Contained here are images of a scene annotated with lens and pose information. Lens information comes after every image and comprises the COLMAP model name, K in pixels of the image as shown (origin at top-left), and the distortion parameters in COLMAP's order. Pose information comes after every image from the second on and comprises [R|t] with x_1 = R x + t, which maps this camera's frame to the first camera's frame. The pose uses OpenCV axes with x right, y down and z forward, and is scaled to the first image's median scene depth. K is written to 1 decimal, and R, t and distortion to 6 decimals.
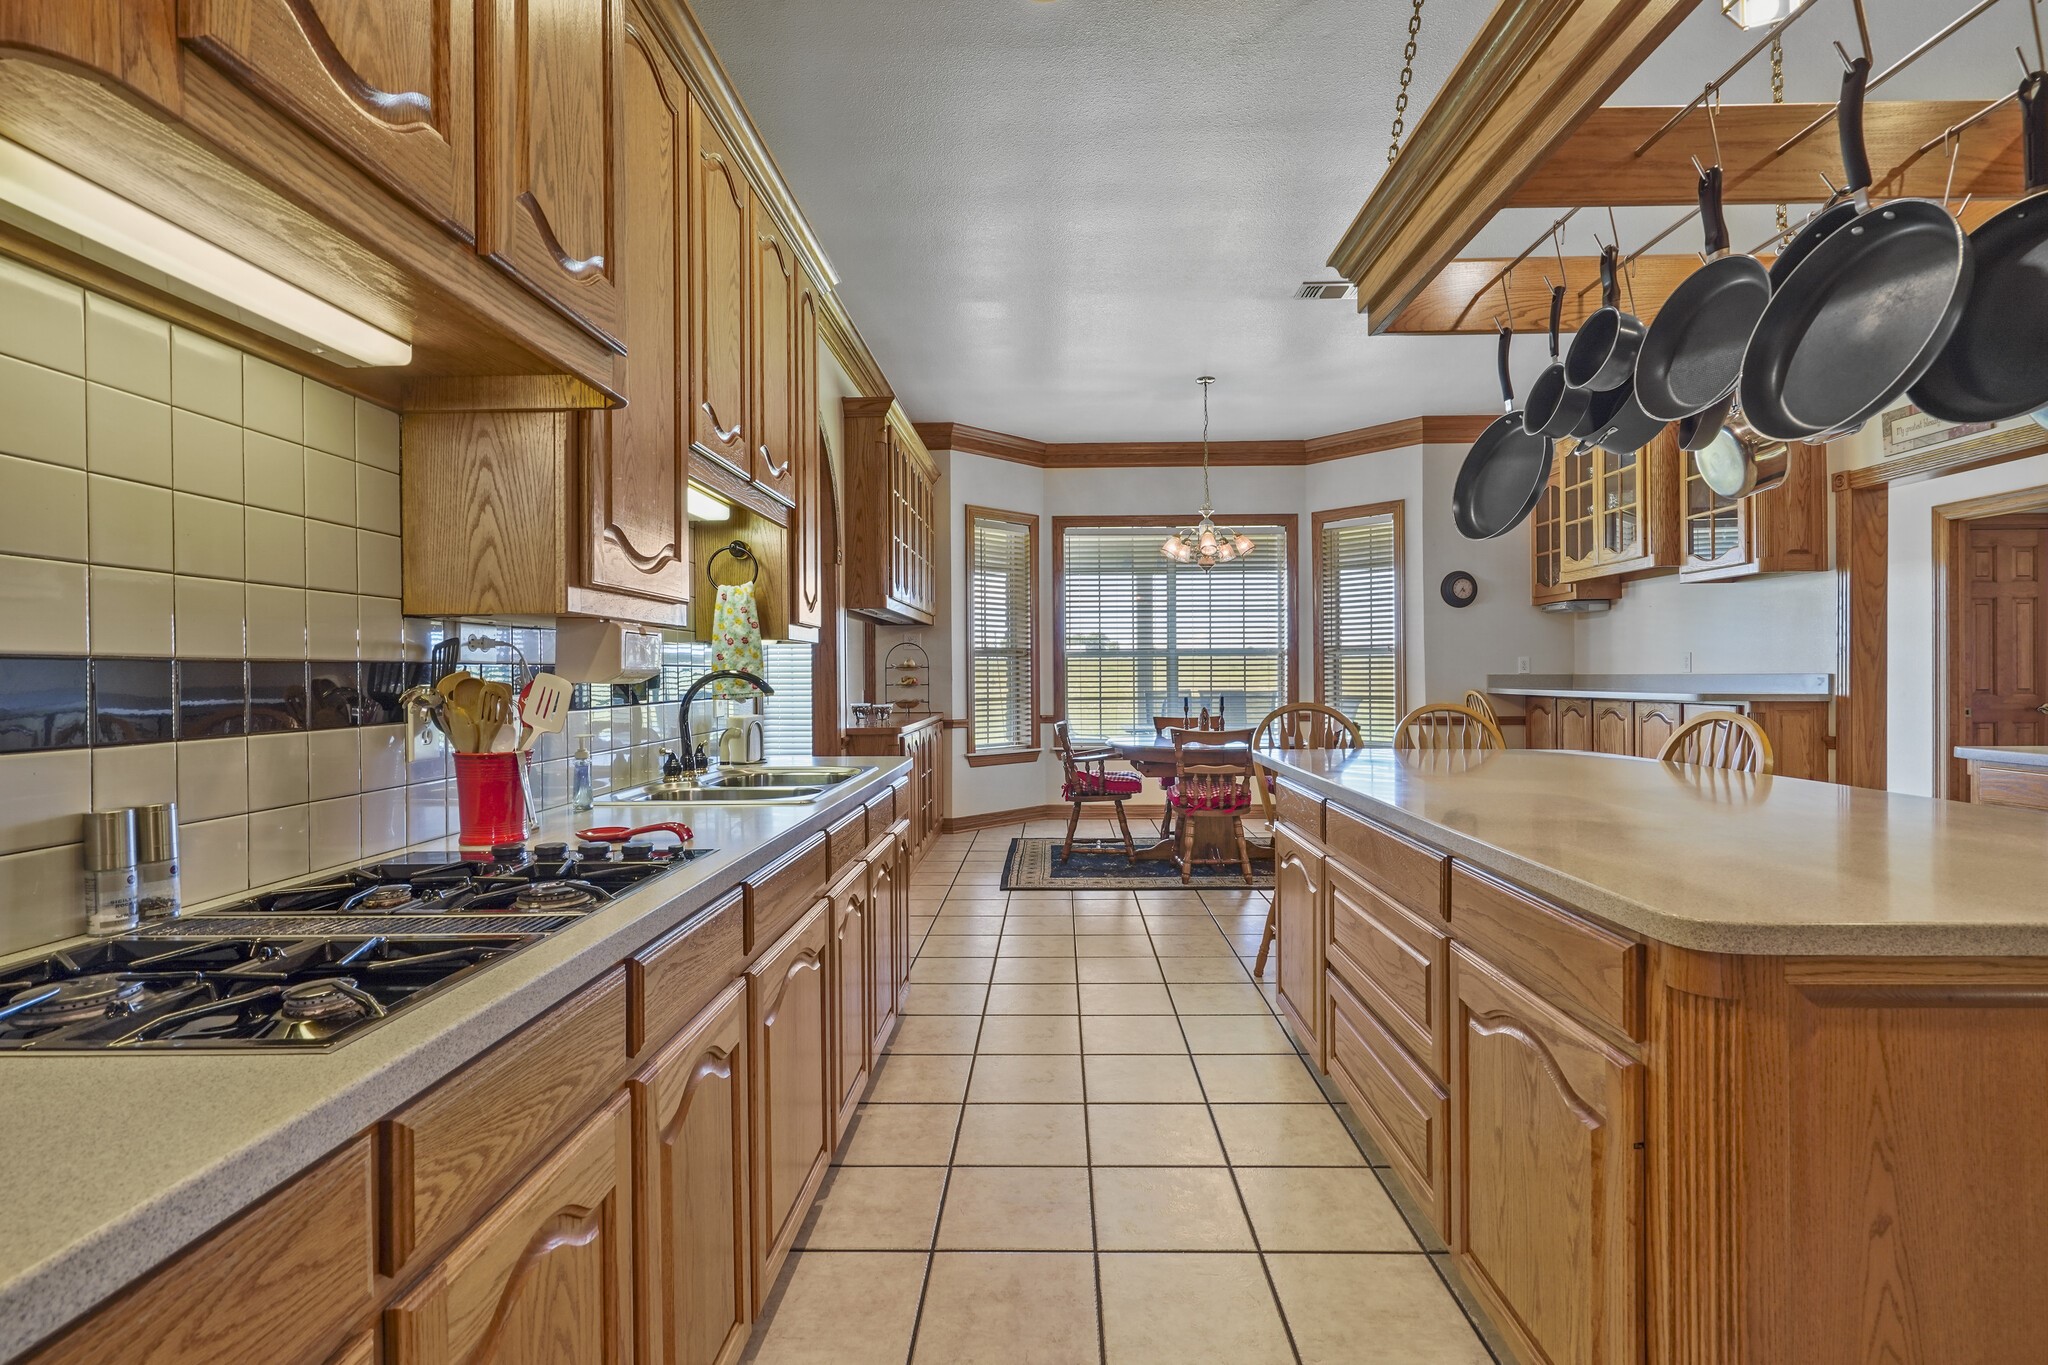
lens RADIAL K [[953.5, 0, 1030.1], [0, 953.5, 677.2], [0, 0, 1]] dist [-0.004948, 0.000497]
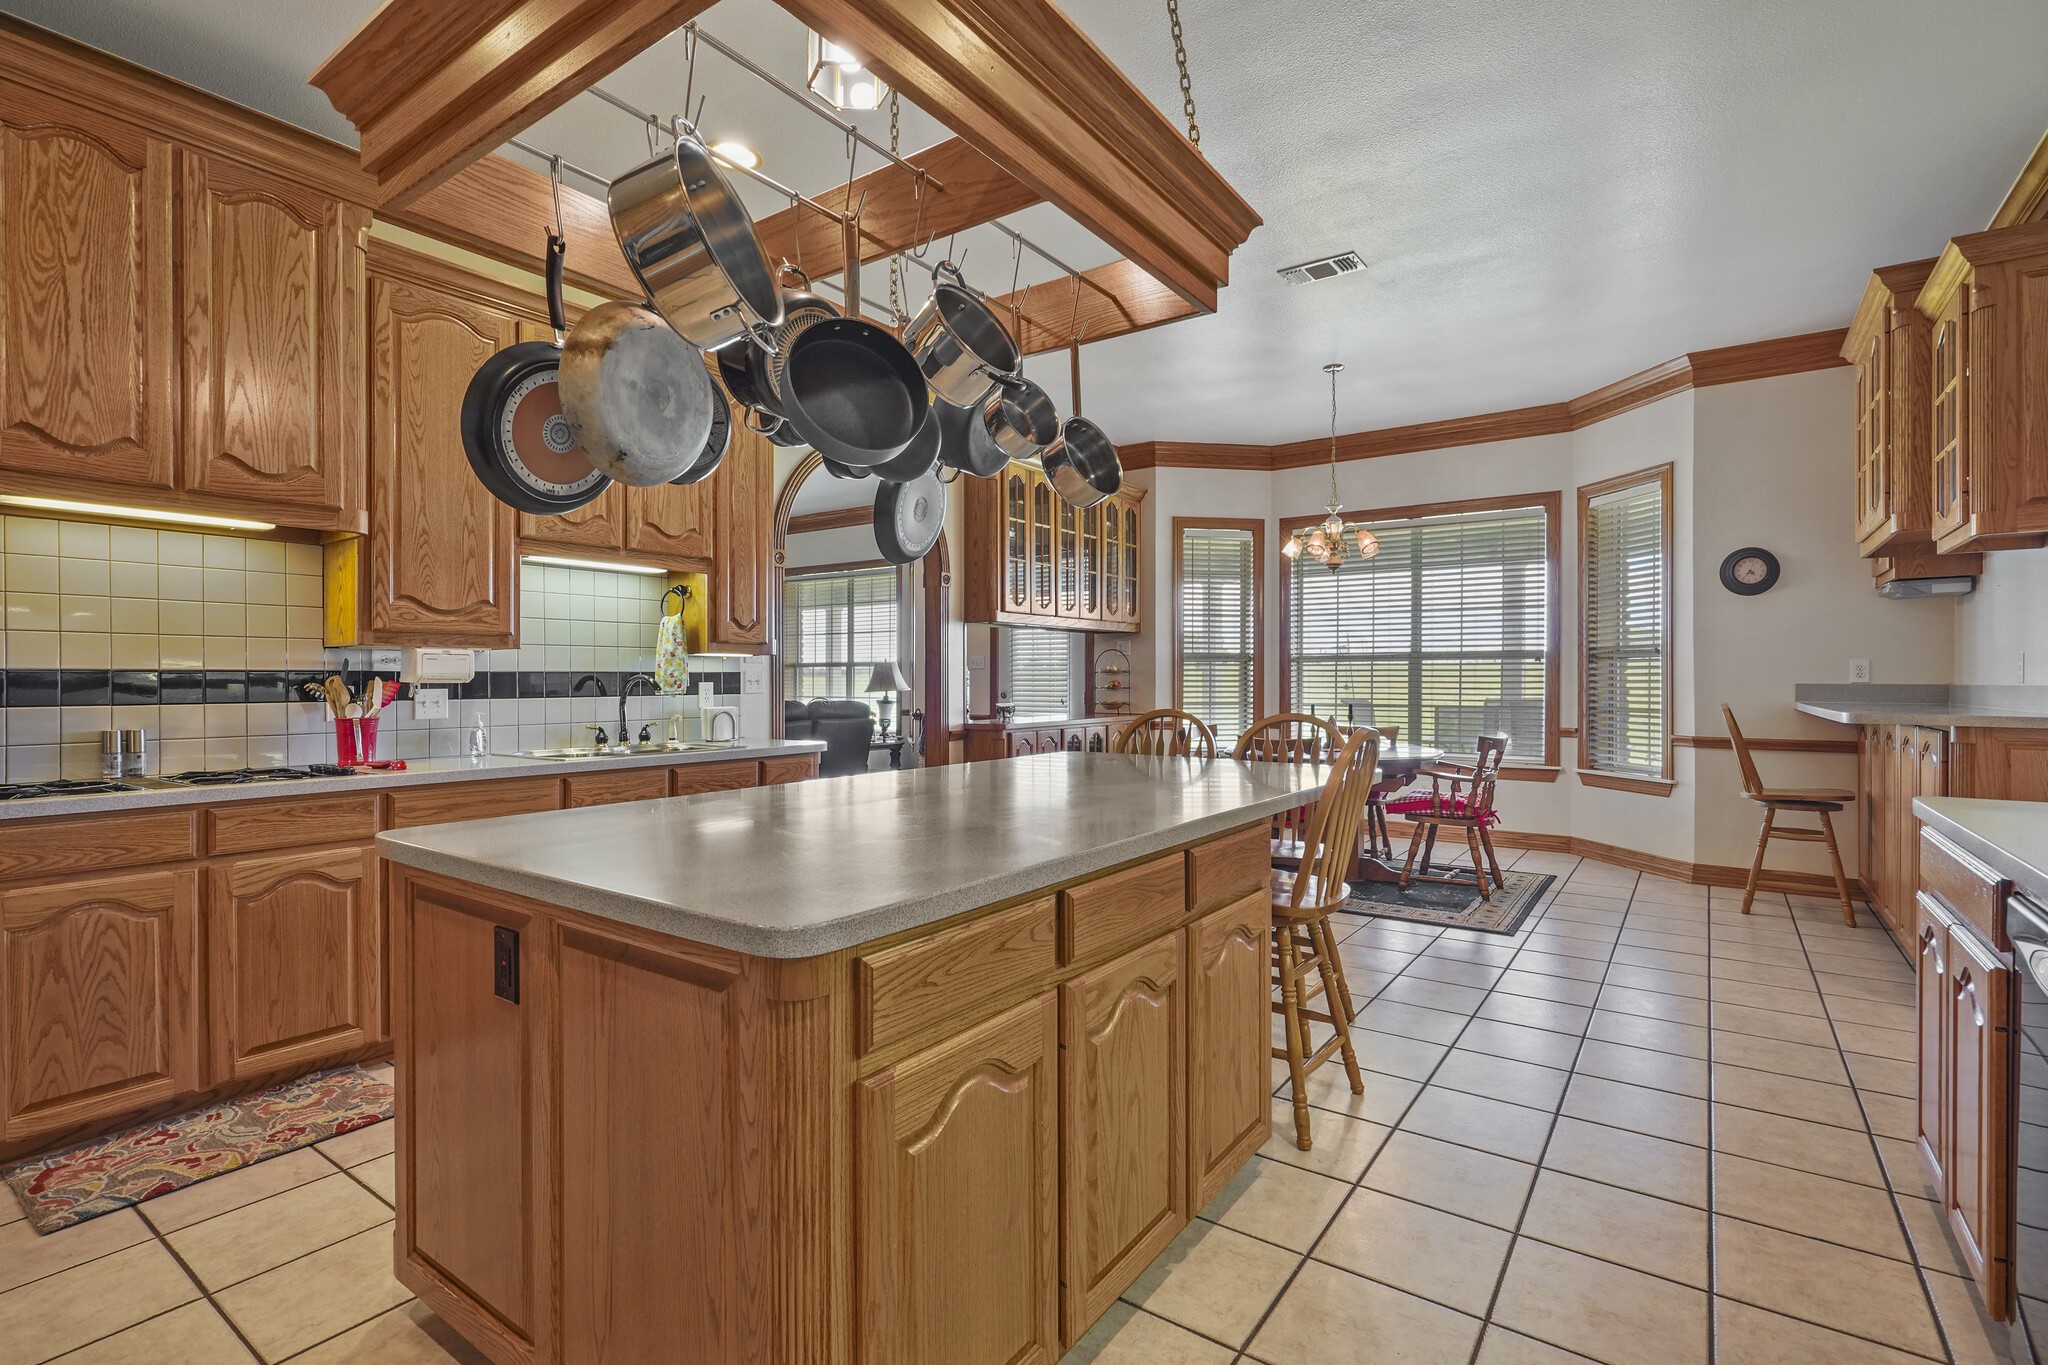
lens RADIAL K [[953.5, 0, 1024.8], [0, 953.5, 684.1], [0, 0, 1]] dist [-0.004948, 0.000497]
pose [[0.828767, 0.008848, -0.559524, 0.395713], [-0.007154, 0.999961, 0.005217, -0.002021], [0.559548, -0.000321, 0.828798, 0.043744]]
